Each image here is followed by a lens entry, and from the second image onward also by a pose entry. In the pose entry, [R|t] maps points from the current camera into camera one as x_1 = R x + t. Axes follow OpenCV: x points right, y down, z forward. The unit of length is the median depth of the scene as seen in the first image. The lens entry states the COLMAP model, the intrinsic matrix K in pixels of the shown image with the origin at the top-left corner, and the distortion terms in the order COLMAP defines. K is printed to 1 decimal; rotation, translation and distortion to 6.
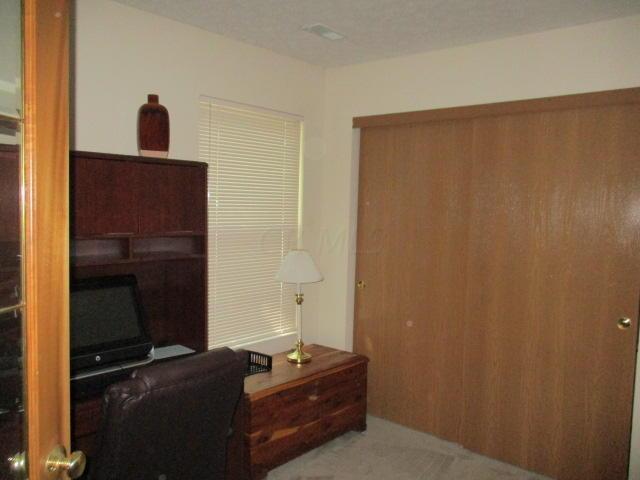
lens RADIAL K [[531.9, 0, 323.6], [0, 531.9, 238.7], [0, 0, 1]] dist [-0.028839, 0.006706]
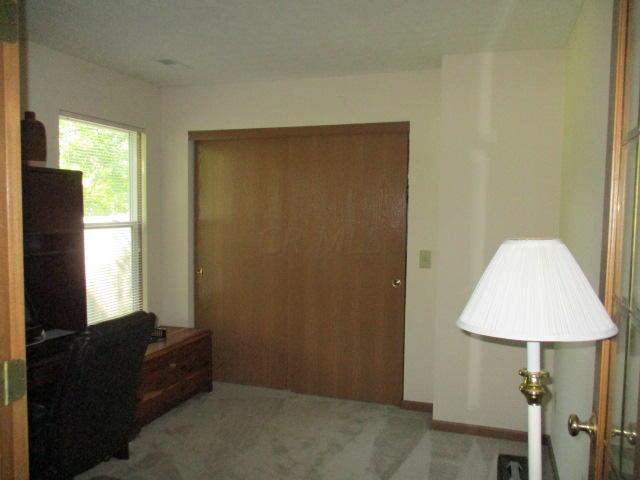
lens RADIAL K [[531.9, 0, 318.6], [0, 531.9, 240.6], [0, 0, 1]] dist [-0.028839, 0.006706]
pose [[0.927127, -0.038321, 0.372783, -0.146286], [0.036047, 0.999265, 0.013073, 0.011874], [-0.373010, 0.001317, 0.927827, -0.238888]]
